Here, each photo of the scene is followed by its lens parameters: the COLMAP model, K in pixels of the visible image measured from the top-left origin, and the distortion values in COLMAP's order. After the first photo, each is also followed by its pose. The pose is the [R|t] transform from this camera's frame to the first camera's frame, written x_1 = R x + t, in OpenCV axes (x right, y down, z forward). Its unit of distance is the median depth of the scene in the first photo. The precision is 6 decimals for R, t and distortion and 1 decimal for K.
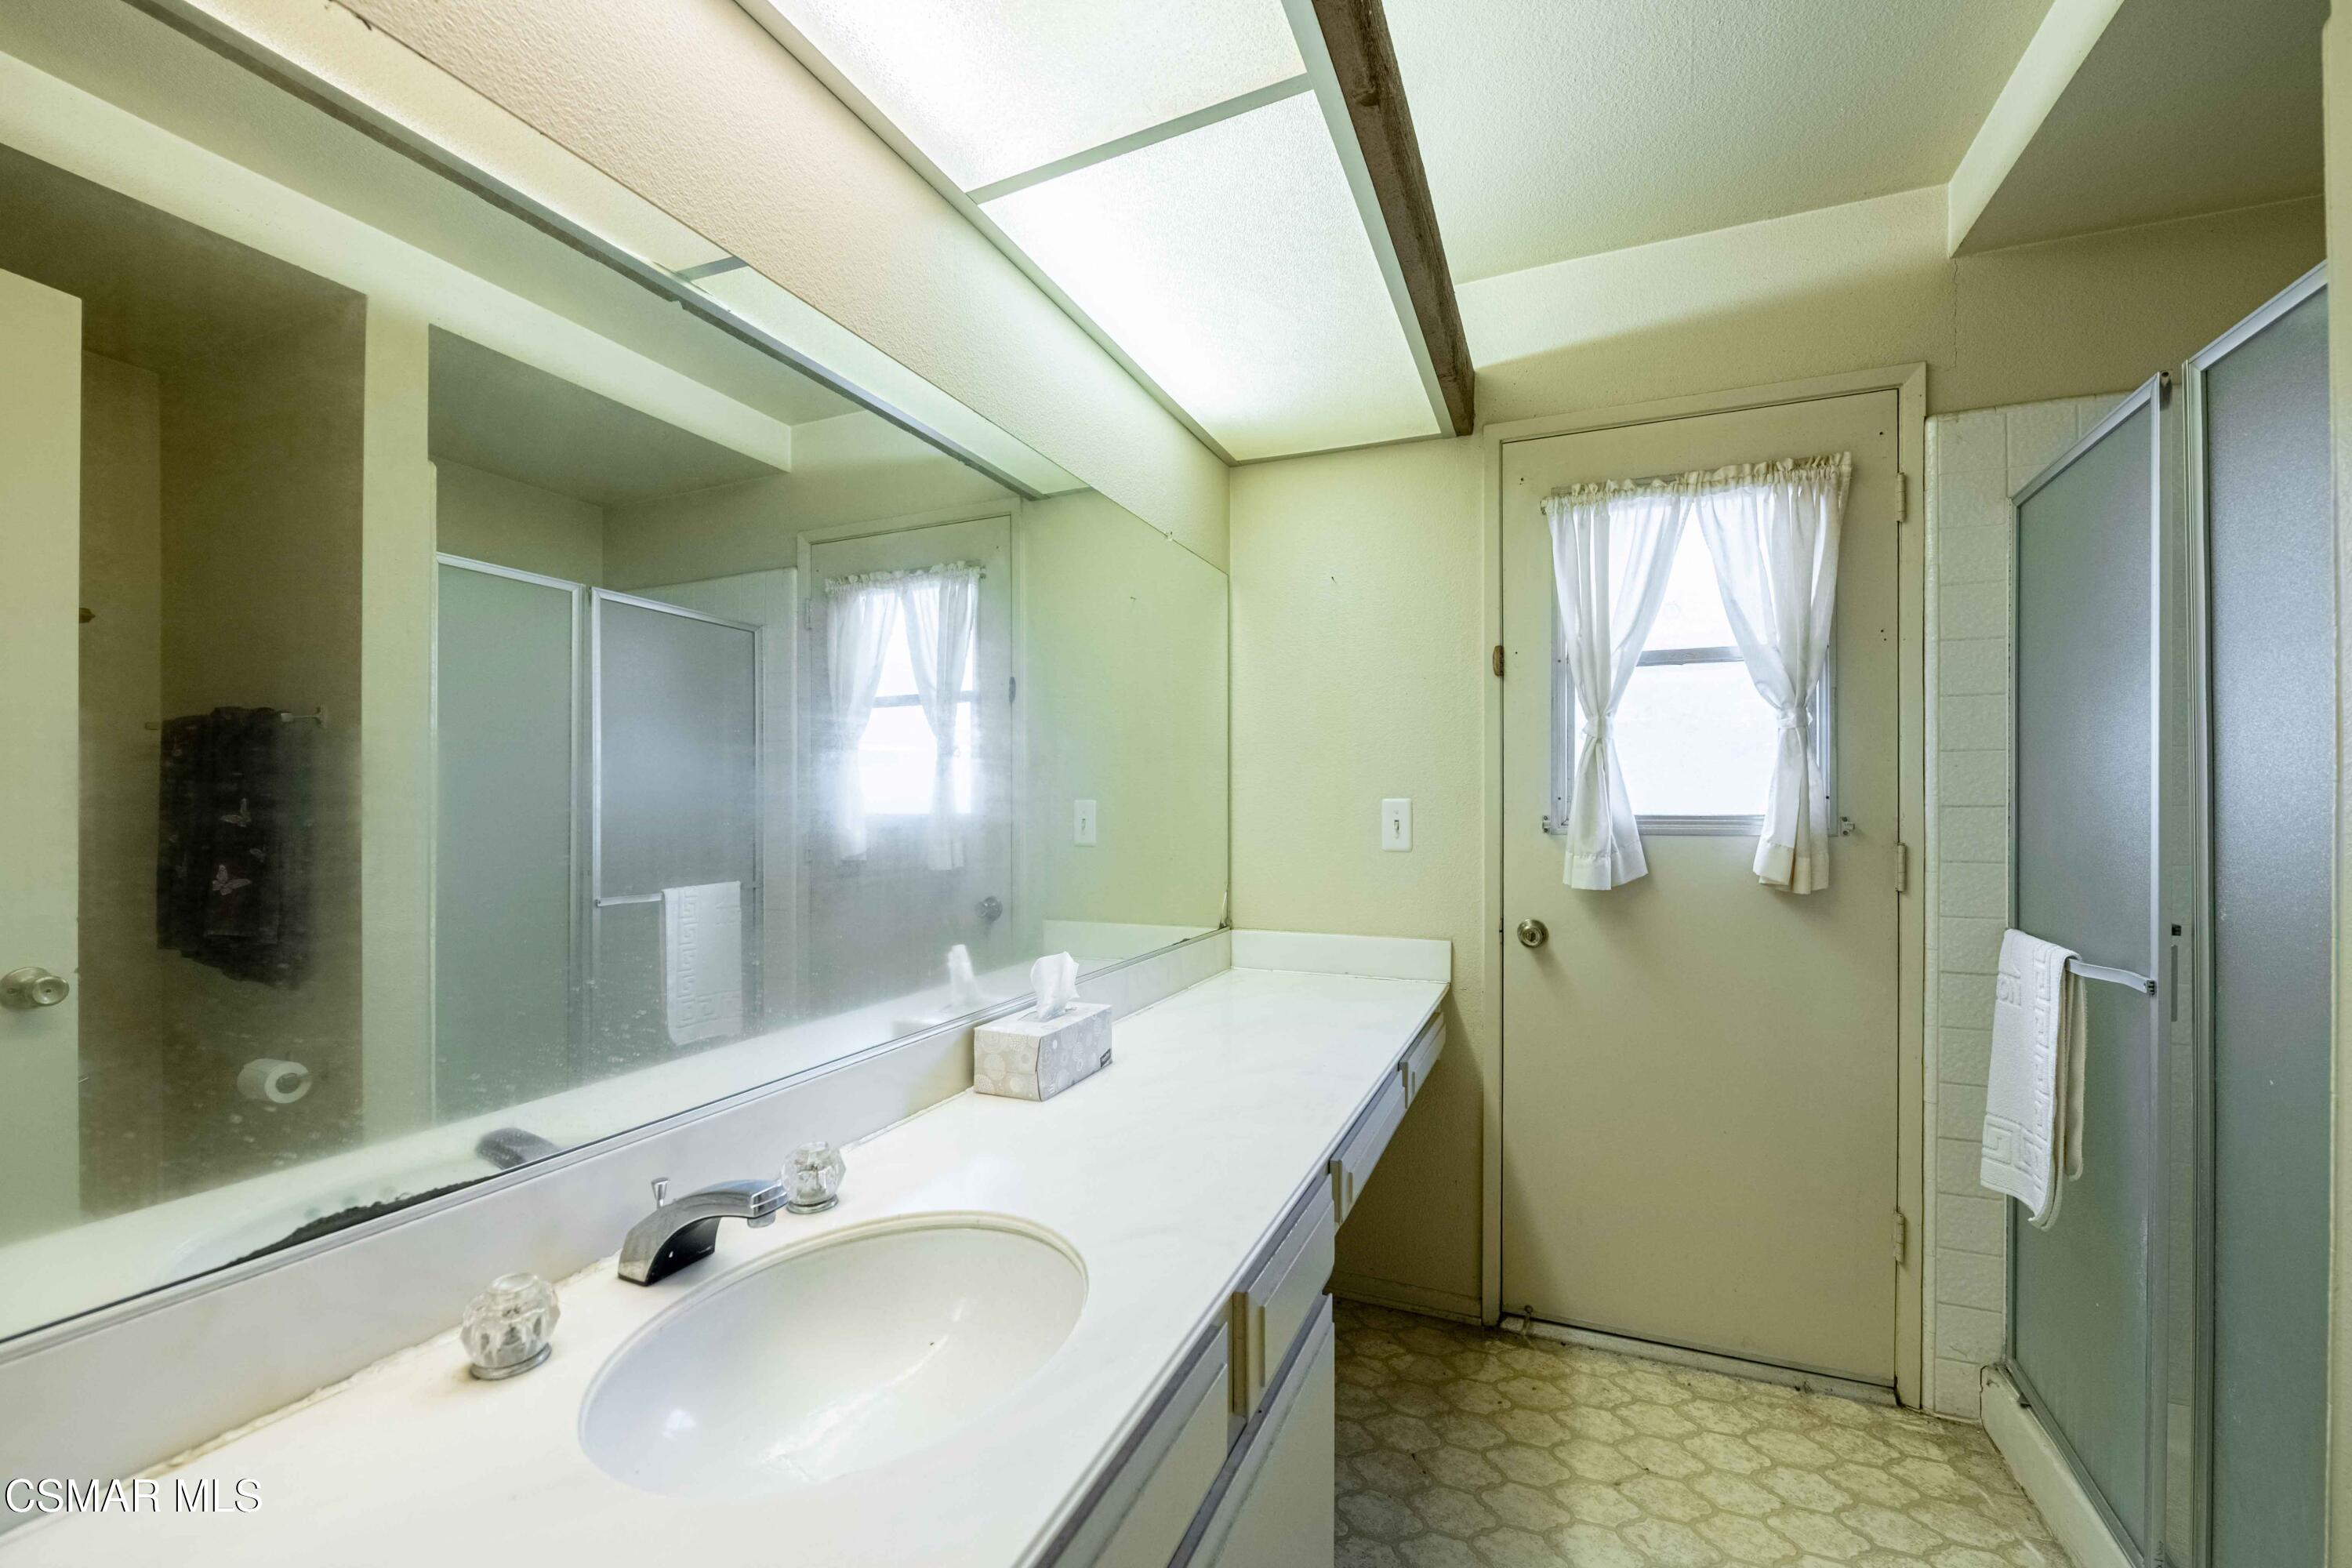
lens RADIAL K [[948.6, 0, 1183.8], [0, 948.6, 801.7], [0, 0, 1]] dist [-0.003094, -0.001708]
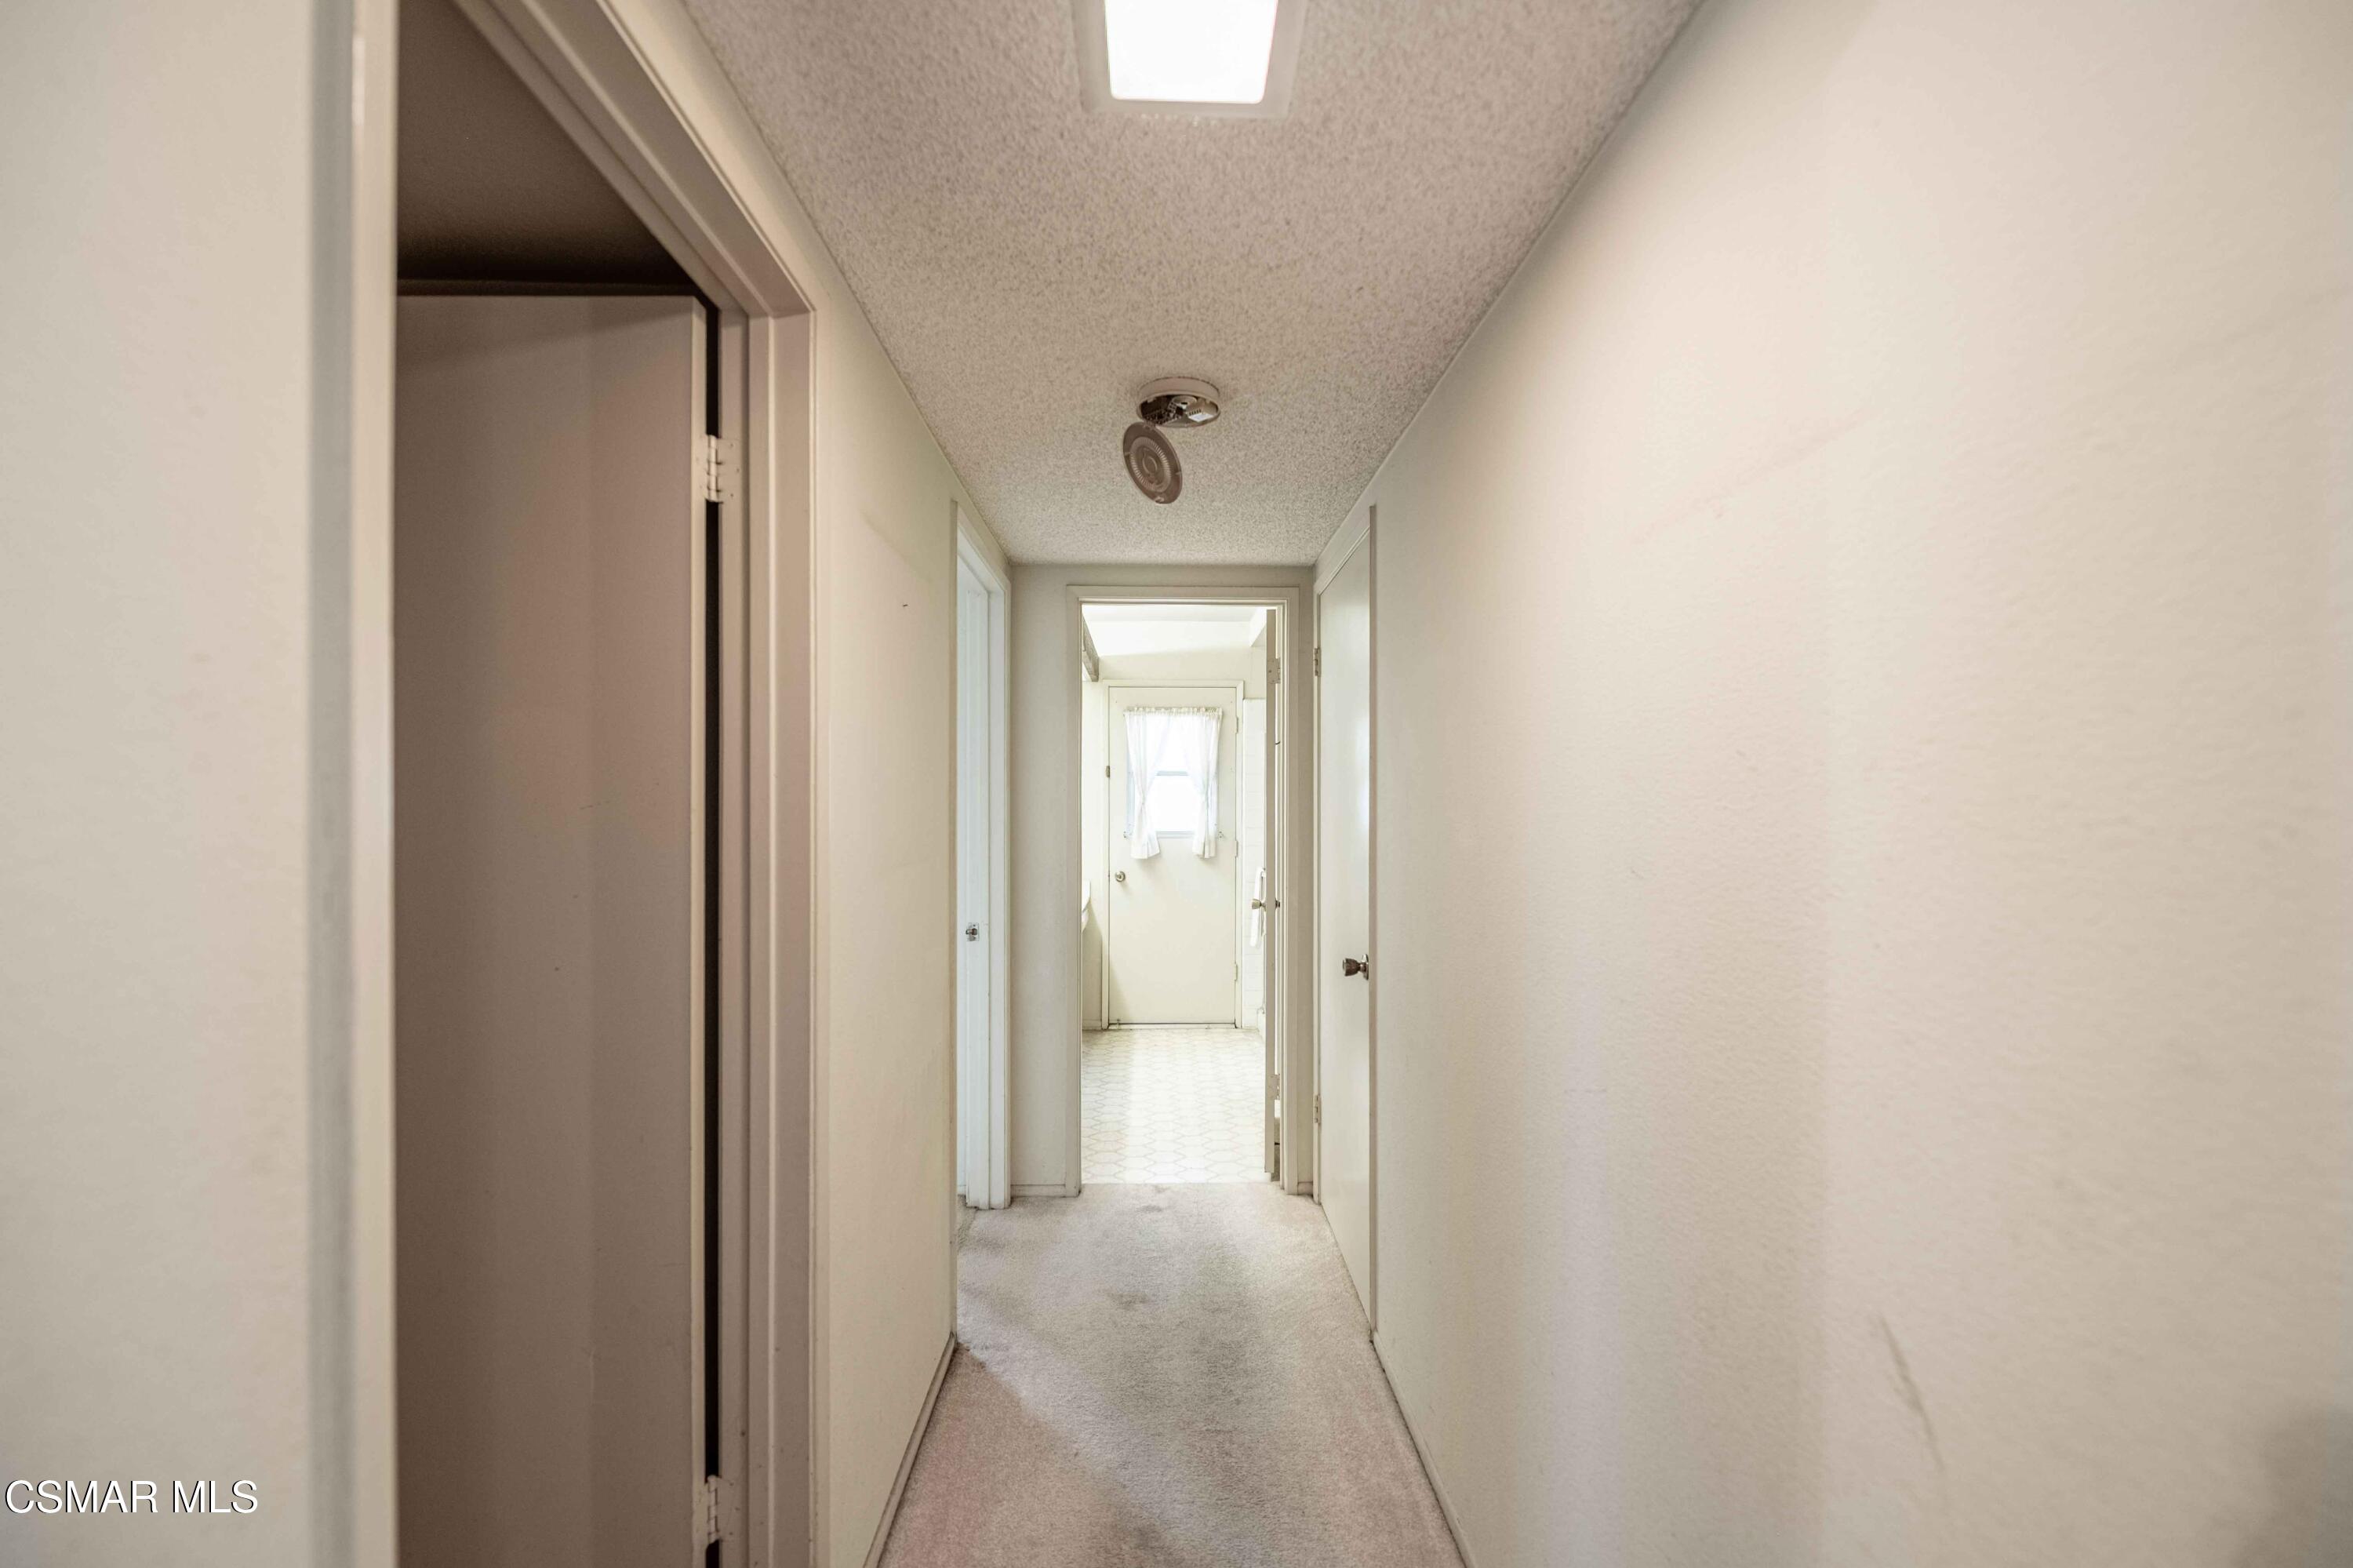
lens RADIAL K [[949.1, 0, 1176.6], [0, 949.1, 799.7], [0, 0, 1]] dist [-0.003094, -0.001708]
pose [[0.912713, 0.004563, 0.408577, -0.615956], [-0.001177, 0.999963, -0.008538, -0.055058], [-0.408600, 0.007311, 0.912684, -1.598746]]
